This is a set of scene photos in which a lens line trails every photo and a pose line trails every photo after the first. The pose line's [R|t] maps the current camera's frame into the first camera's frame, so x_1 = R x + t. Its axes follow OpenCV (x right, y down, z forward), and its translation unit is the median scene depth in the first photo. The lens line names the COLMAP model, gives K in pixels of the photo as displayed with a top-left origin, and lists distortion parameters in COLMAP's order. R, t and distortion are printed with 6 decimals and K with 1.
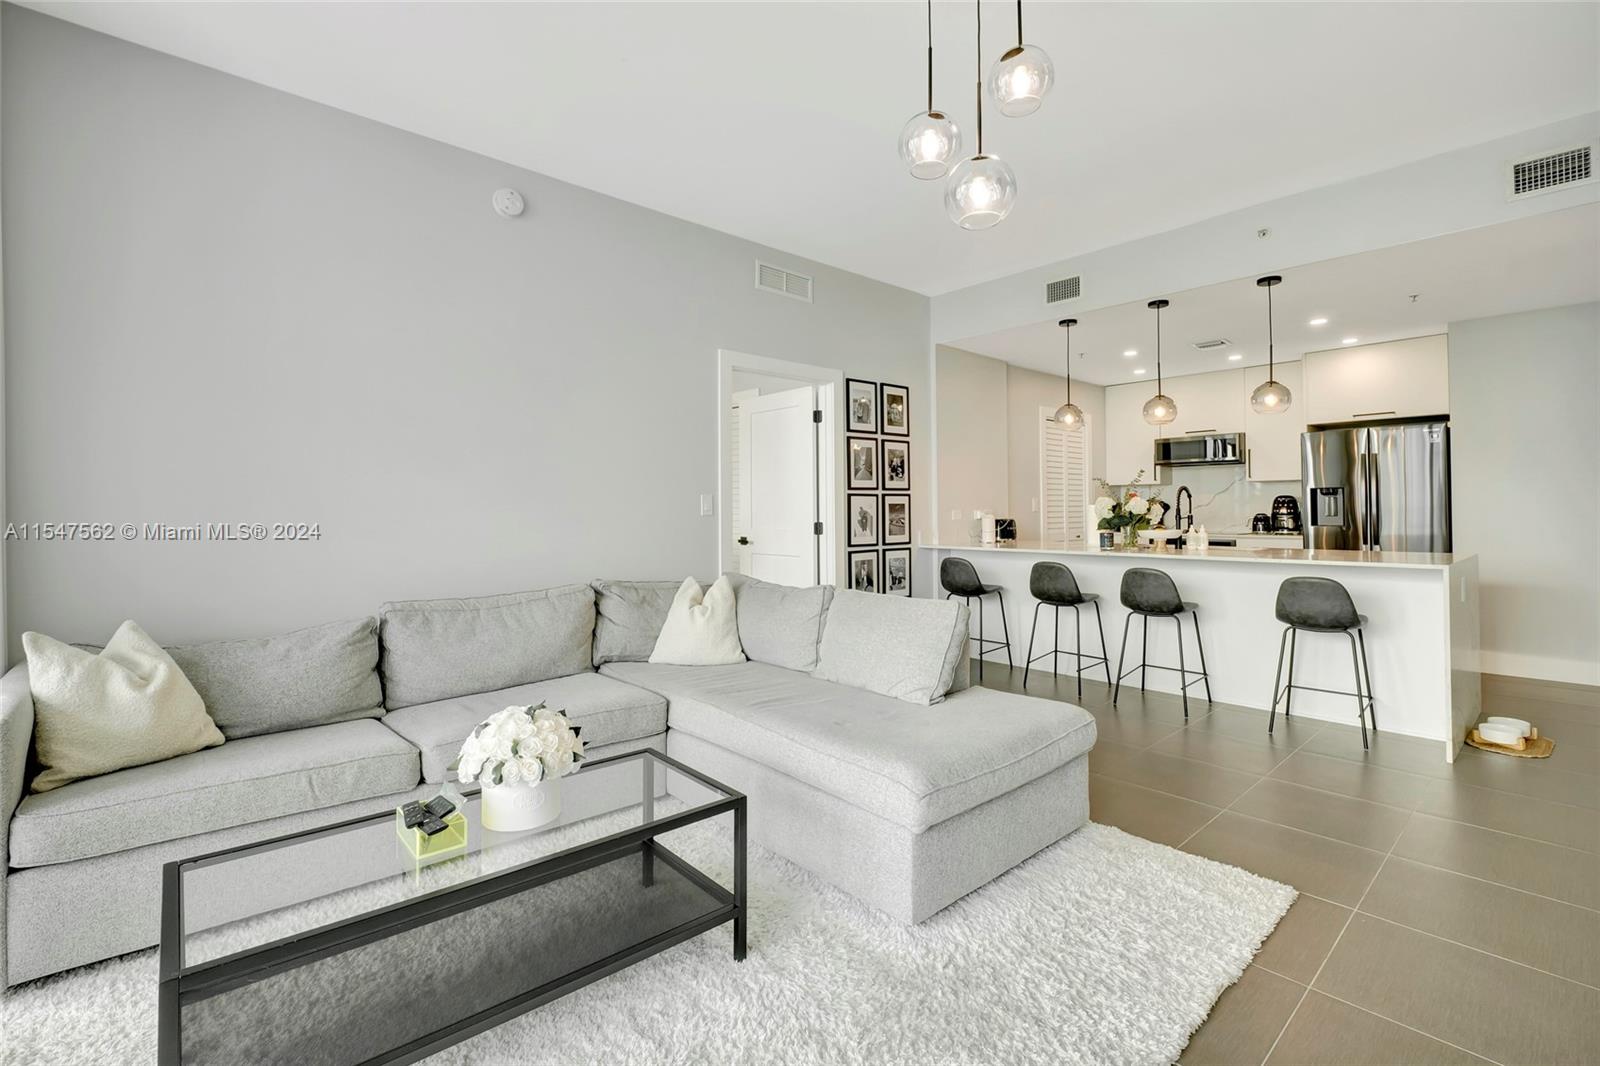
lens RADIAL K [[706.0, 0, 791.7], [0, 706.0, 502.9], [0, 0, 1]] dist [0.008019, -0.008527]
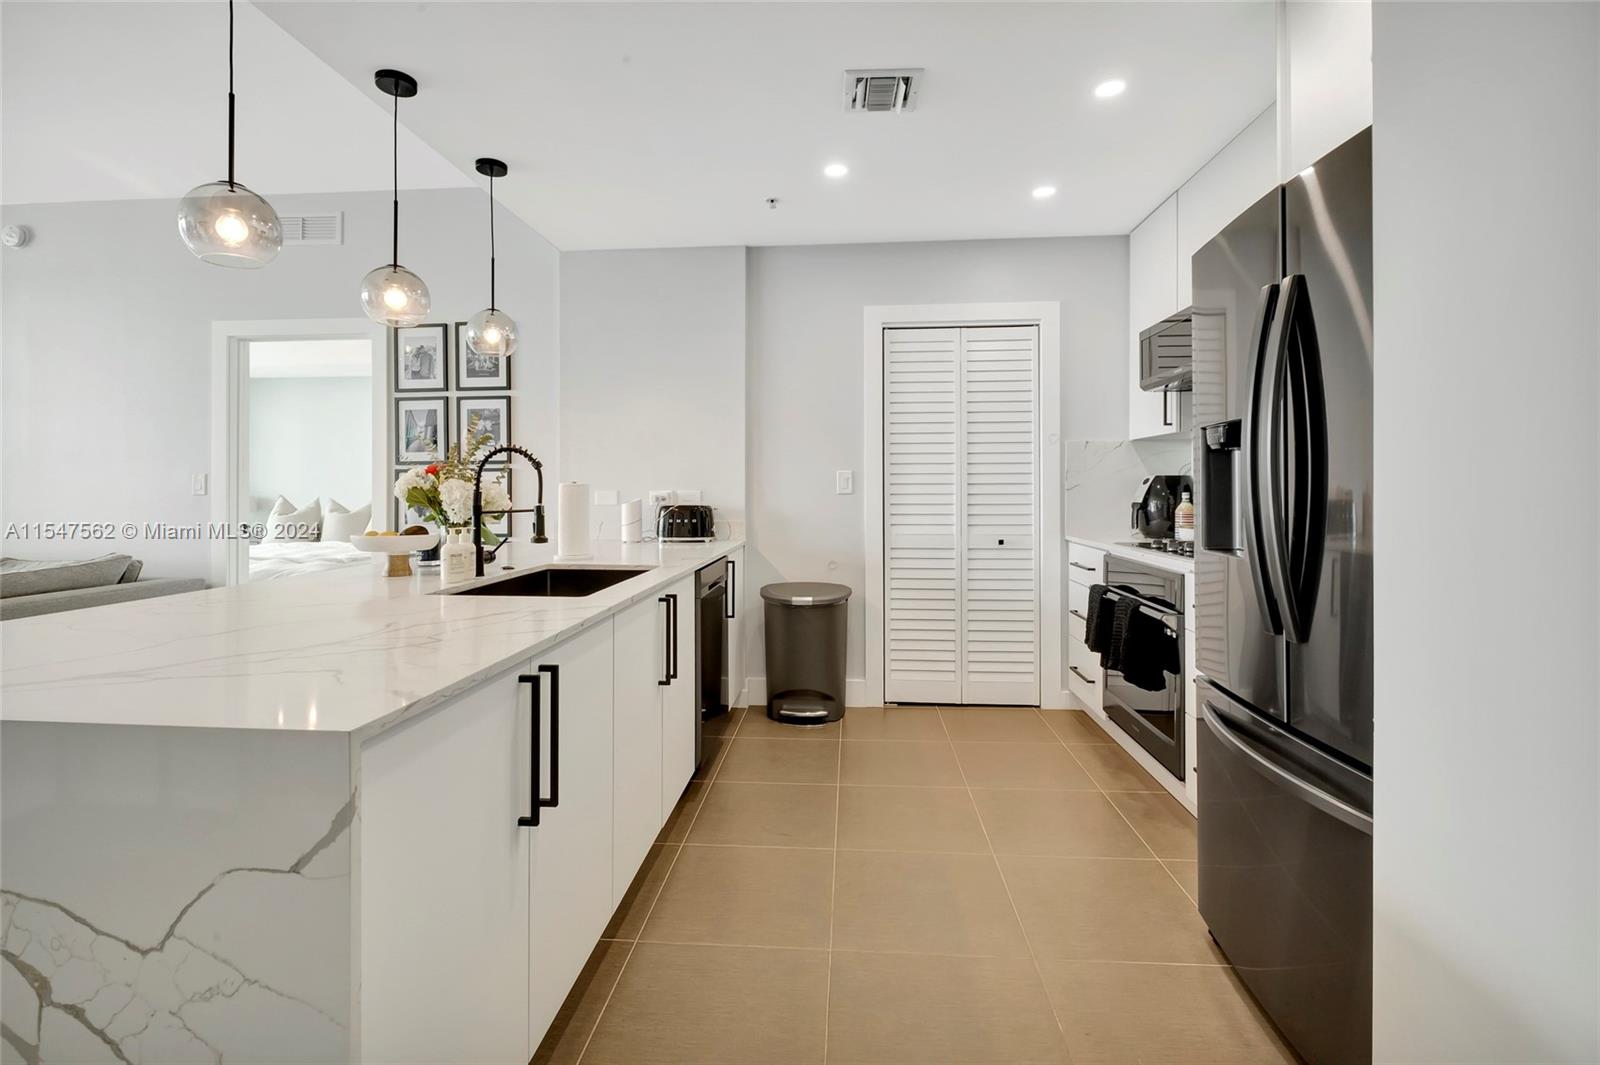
lens RADIAL K [[706.0, 0, 794.2], [0, 706.0, 484.8], [0, 0, 1]] dist [0.008019, -0.008527]
pose [[0.701439, 0.000409, -0.712730, 0.964667], [0.005890, 0.999962, 0.006371, 0.001488], [0.712706, -0.008667, 0.701410, 0.761177]]
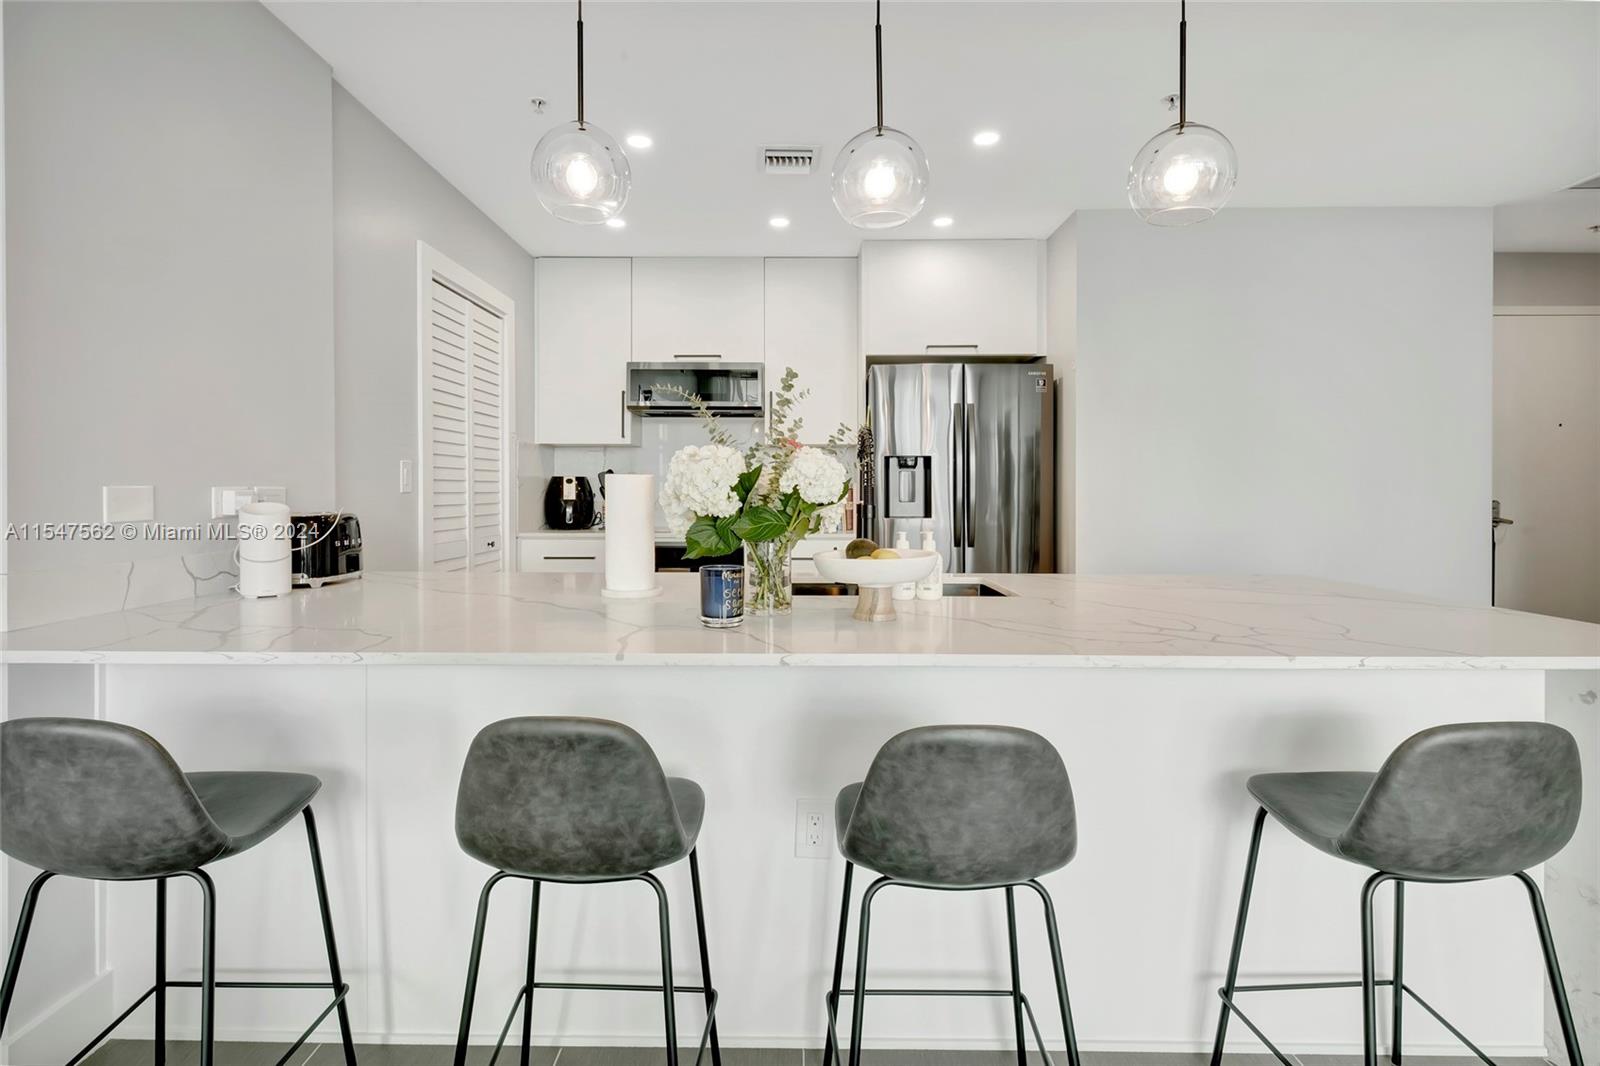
lens RADIAL K [[776.6, 0, 787.5], [0, 776.6, 499.1], [0, 0, 1]] dist [0.008885, -0.000756]
pose [[0.669047, -0.001619, 0.743219, 0.210106], [-0.014225, 0.999787, 0.014983, 0.008451], [-0.743084, -0.020597, 0.668881, 0.713430]]
